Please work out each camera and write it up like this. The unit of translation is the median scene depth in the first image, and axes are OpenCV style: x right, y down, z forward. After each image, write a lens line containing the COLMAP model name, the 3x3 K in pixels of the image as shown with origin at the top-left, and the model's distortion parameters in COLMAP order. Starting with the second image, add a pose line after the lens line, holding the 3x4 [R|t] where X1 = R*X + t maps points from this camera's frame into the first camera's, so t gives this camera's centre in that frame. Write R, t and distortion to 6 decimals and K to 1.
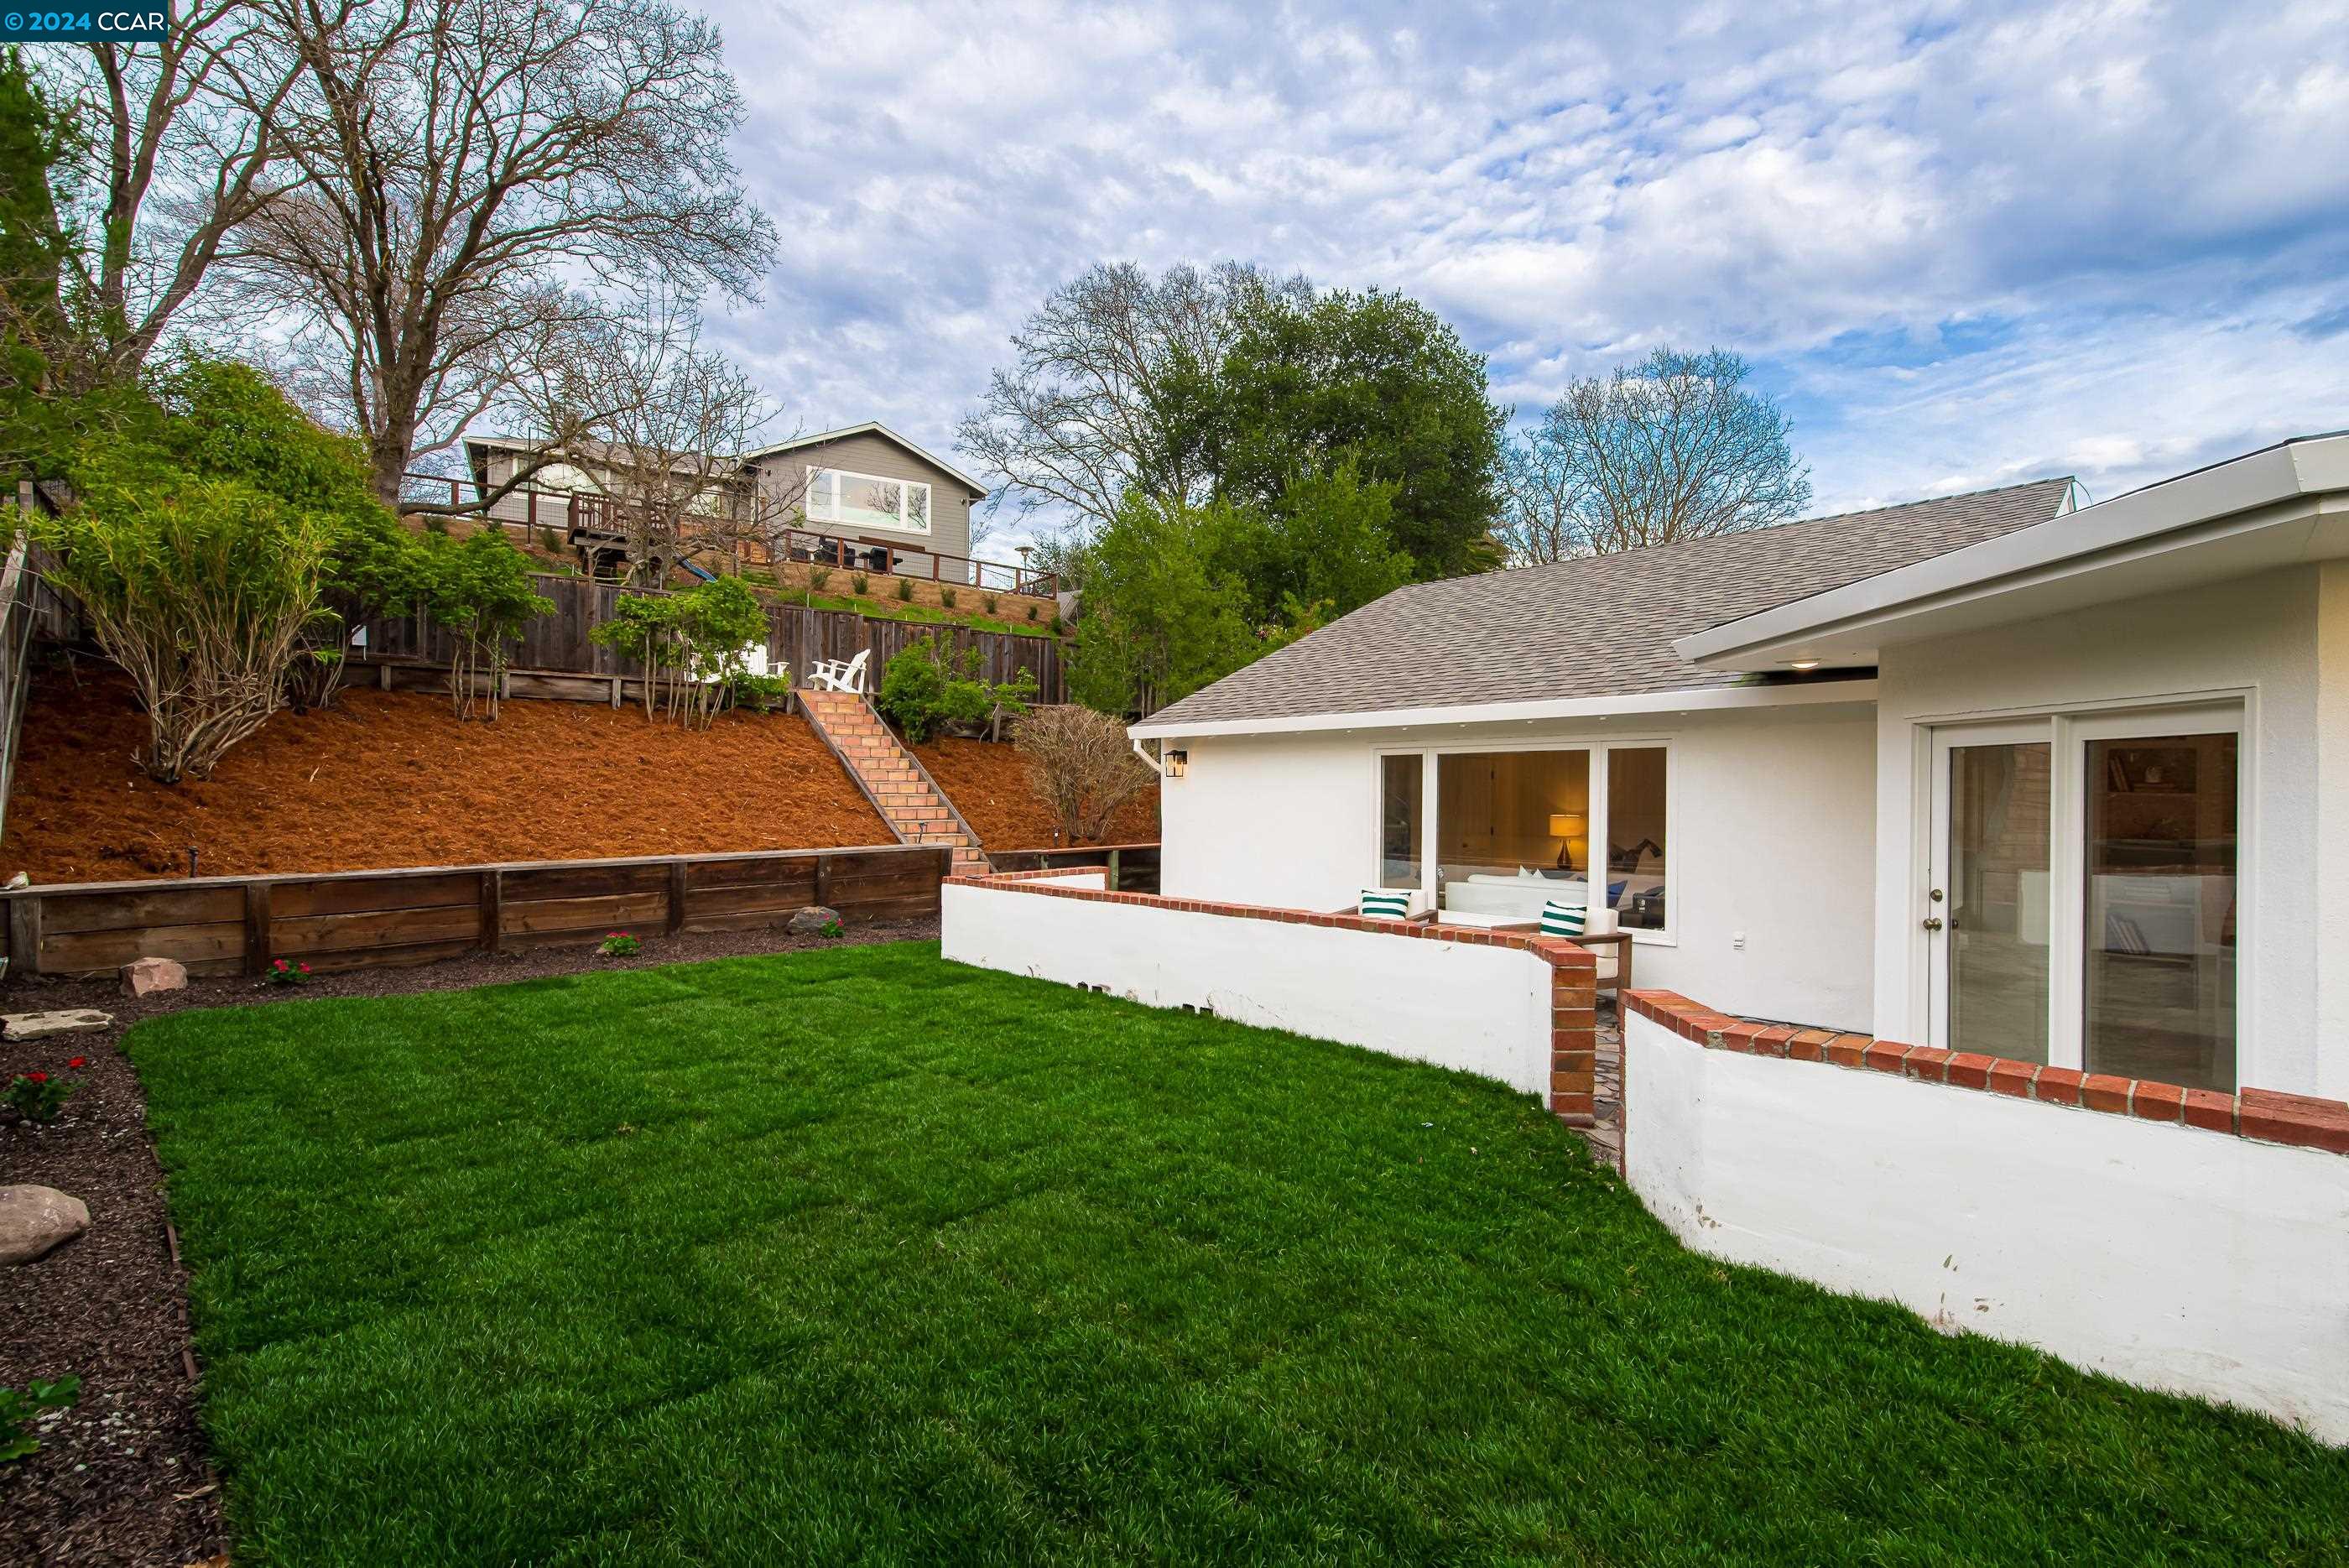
lens RADIAL K [[994.7, 0, 1209.8], [0, 994.7, 839.3], [0, 0, 1]] dist [-0.000587, -0.000080]
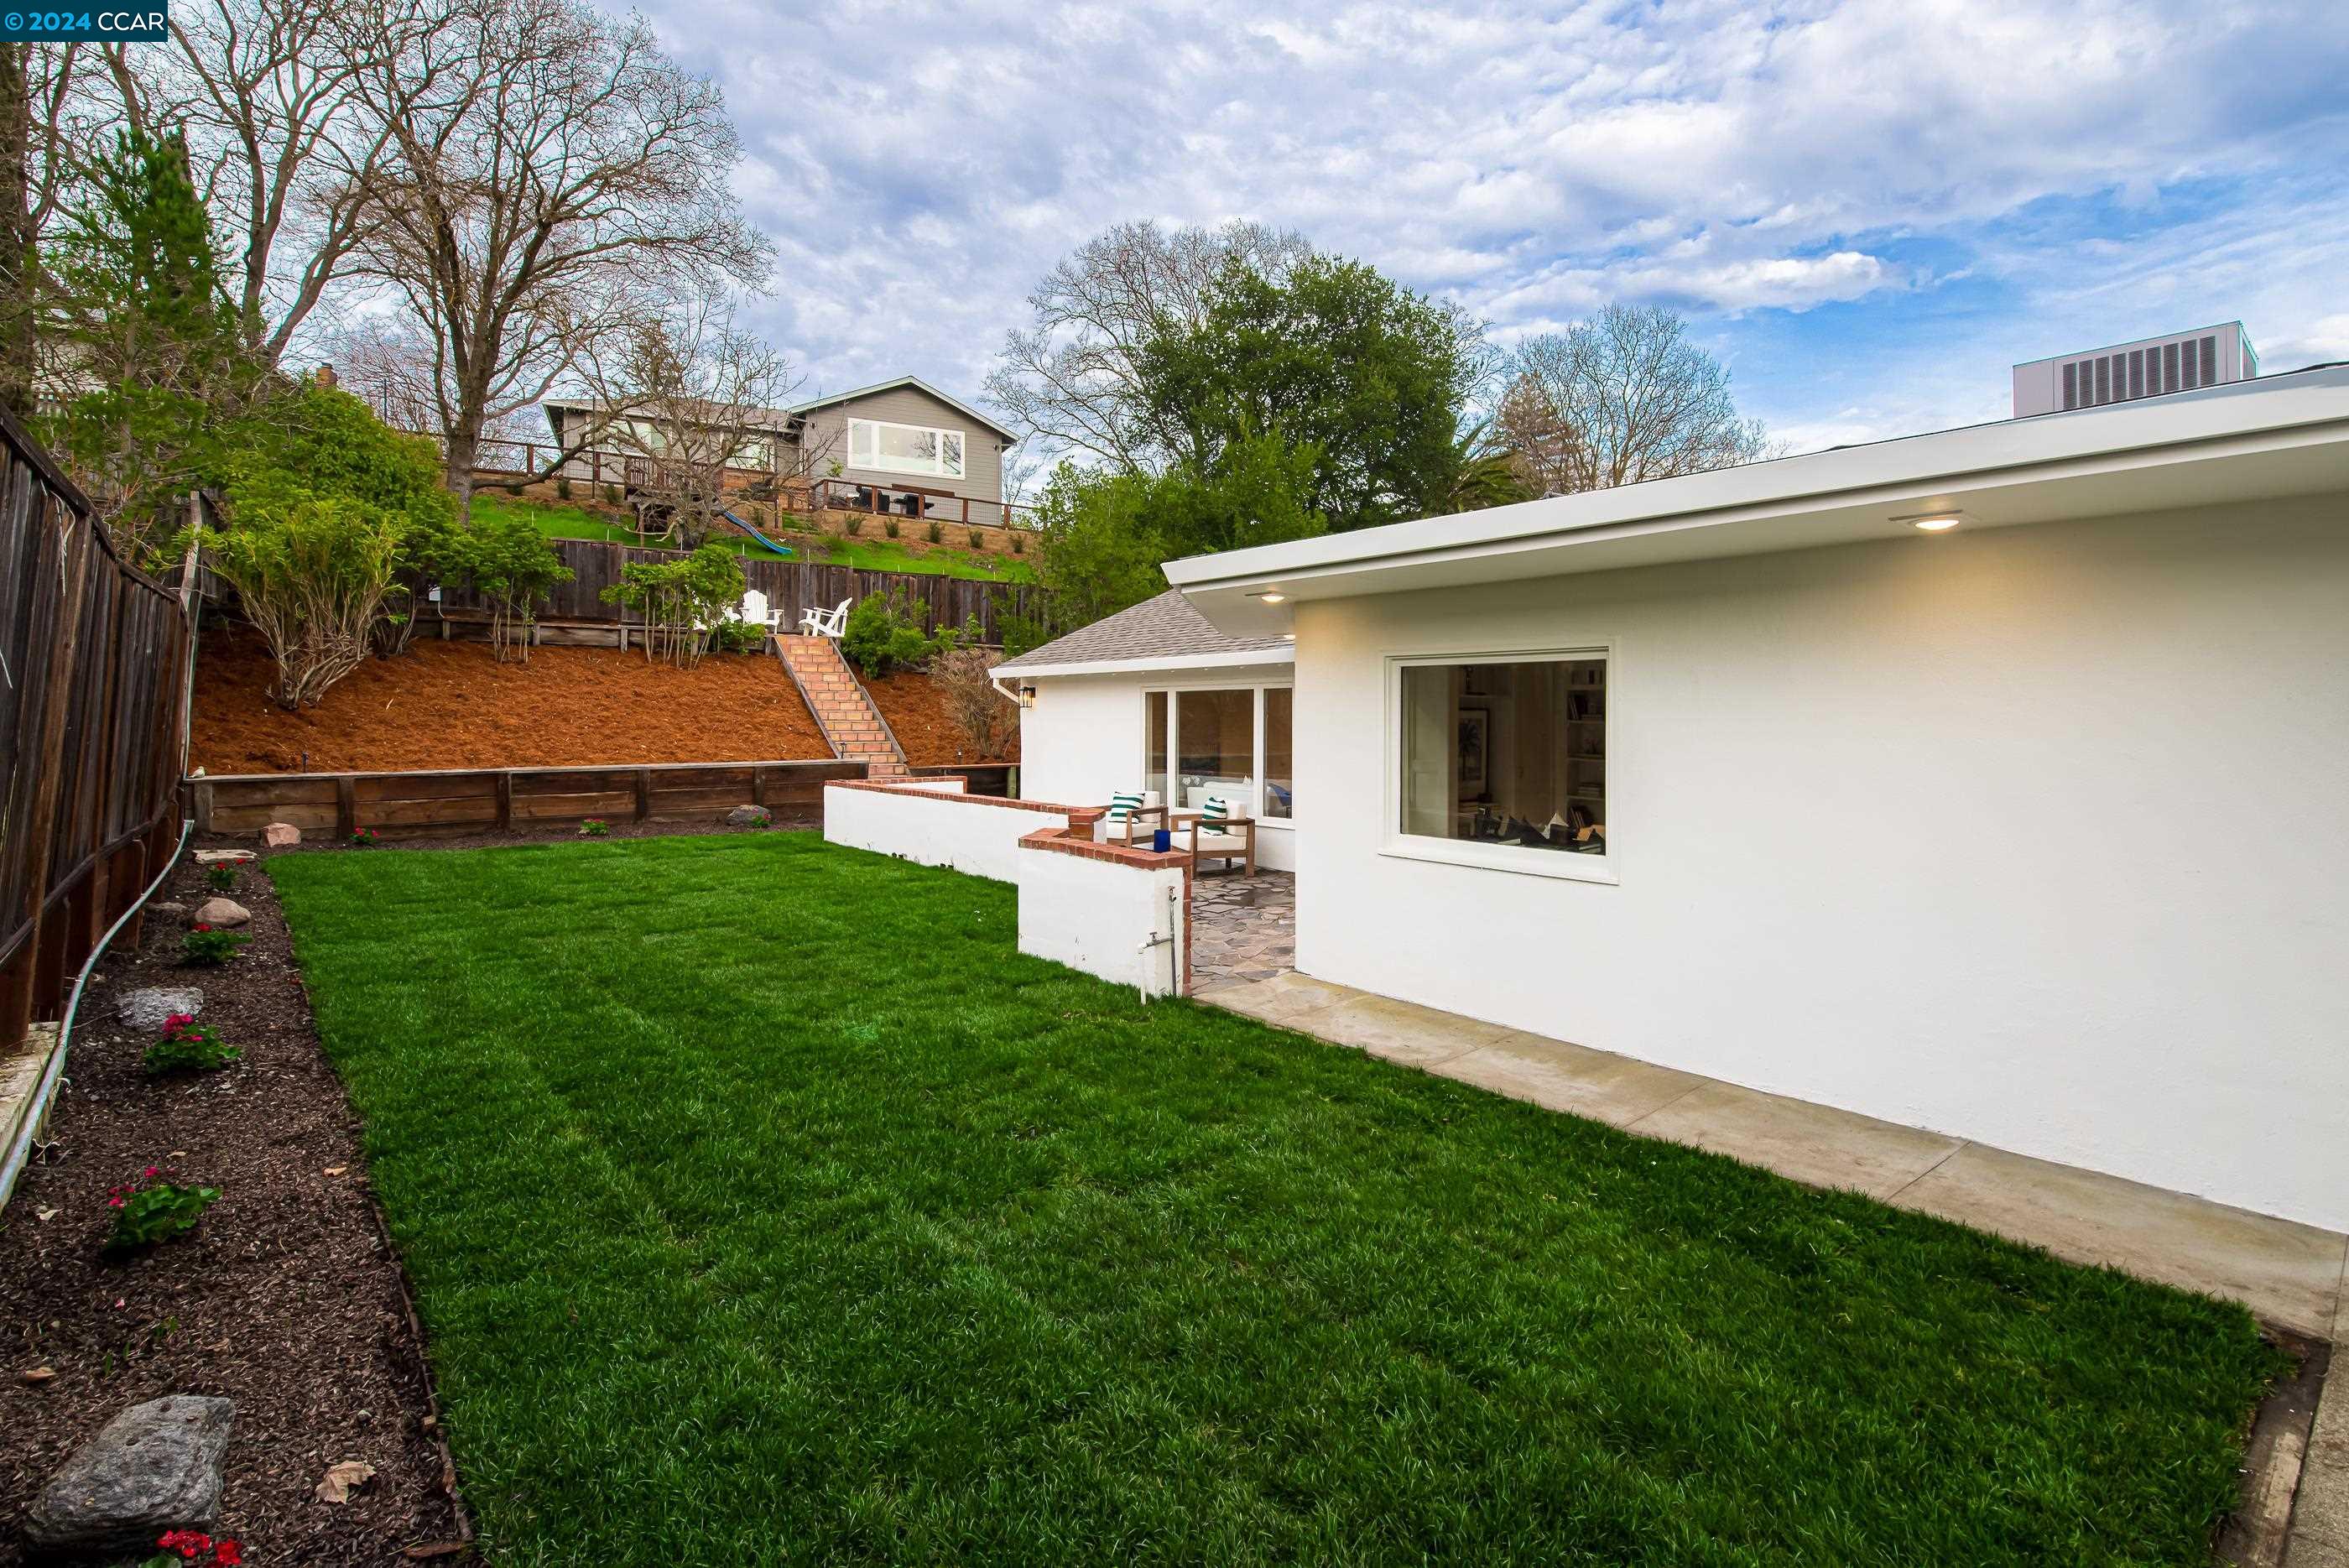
lens RADIAL K [[1011.7, 0, 1224.2], [0, 1011.7, 774.8], [0, 0, 1]] dist [0.001187, -0.000303]
pose [[0.997800, 0.007527, -0.065874, 0.270211], [-0.007213, 0.999961, 0.004998, 0.013821], [0.065909, -0.004512, 0.997815, -0.253456]]
